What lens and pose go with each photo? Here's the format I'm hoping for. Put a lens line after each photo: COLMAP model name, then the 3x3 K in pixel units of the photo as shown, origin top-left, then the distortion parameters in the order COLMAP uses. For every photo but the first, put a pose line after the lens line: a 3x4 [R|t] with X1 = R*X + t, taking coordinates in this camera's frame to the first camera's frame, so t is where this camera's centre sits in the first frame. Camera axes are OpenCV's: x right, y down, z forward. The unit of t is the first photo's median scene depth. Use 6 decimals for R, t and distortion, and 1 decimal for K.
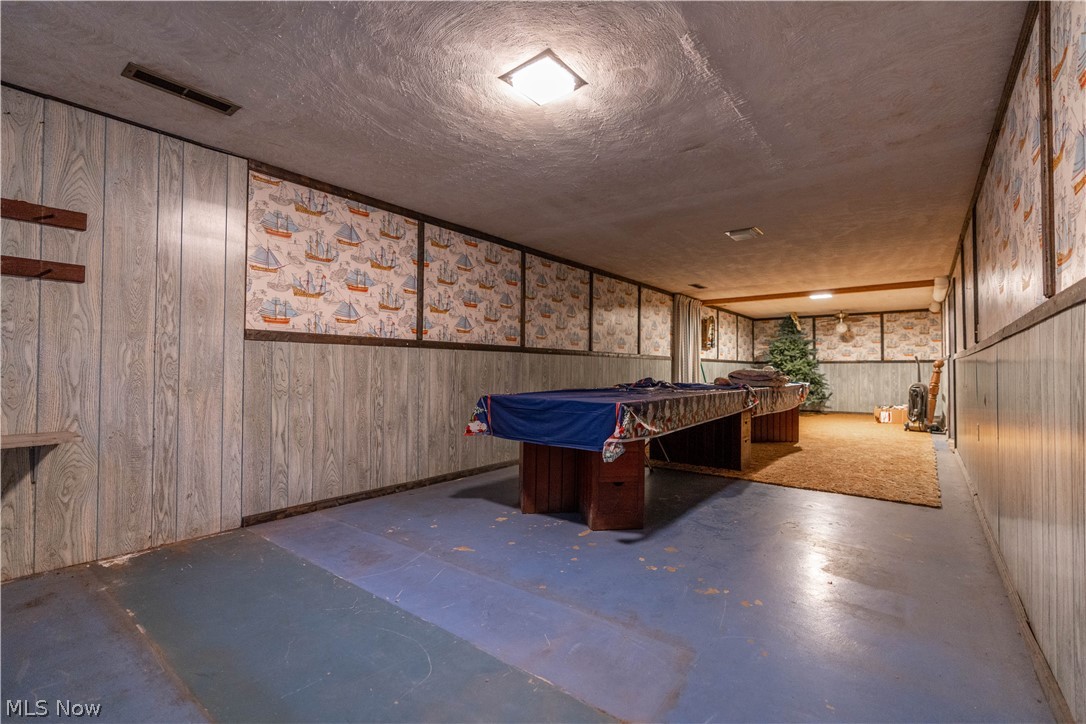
lens RADIAL K [[490.2, 0, 540.4], [0, 490.2, 362.5], [0, 0, 1]] dist [-0.013760, 0.004722]
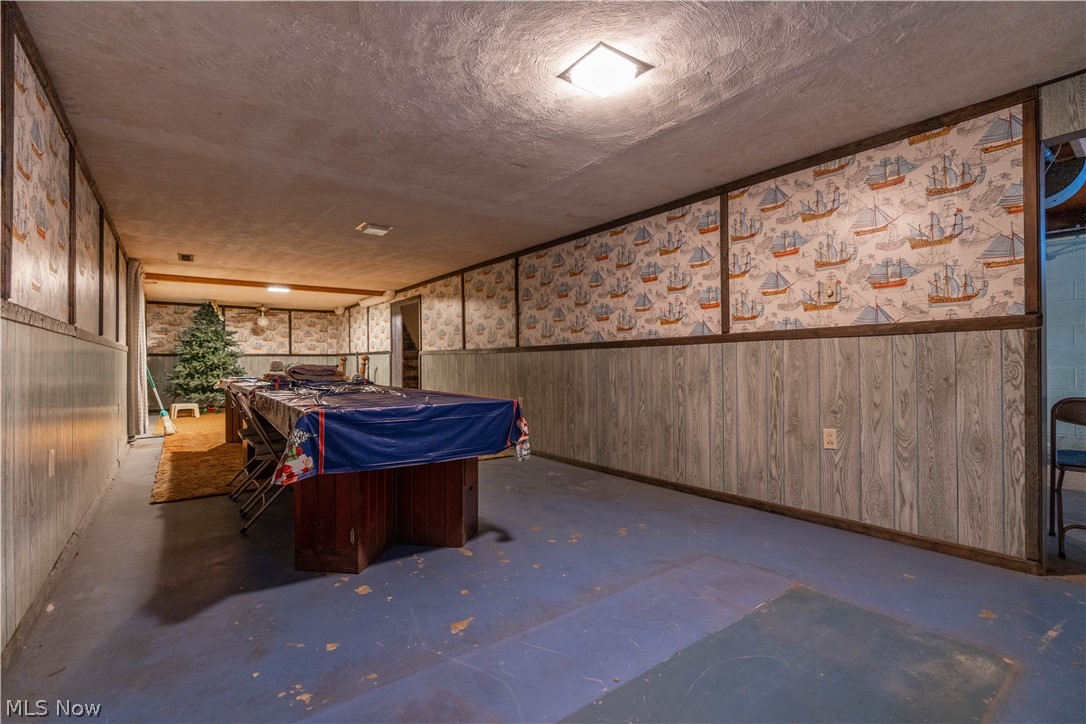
lens RADIAL K [[490.2, 0, 541.4], [0, 490.2, 361.0], [0, 0, 1]] dist [-0.013760, 0.004722]
pose [[0.251769, -0.003719, 0.967780, -0.640684], [-0.009493, 0.999935, 0.006312, -0.003011], [-0.967741, -0.010776, 0.251717, 0.569479]]
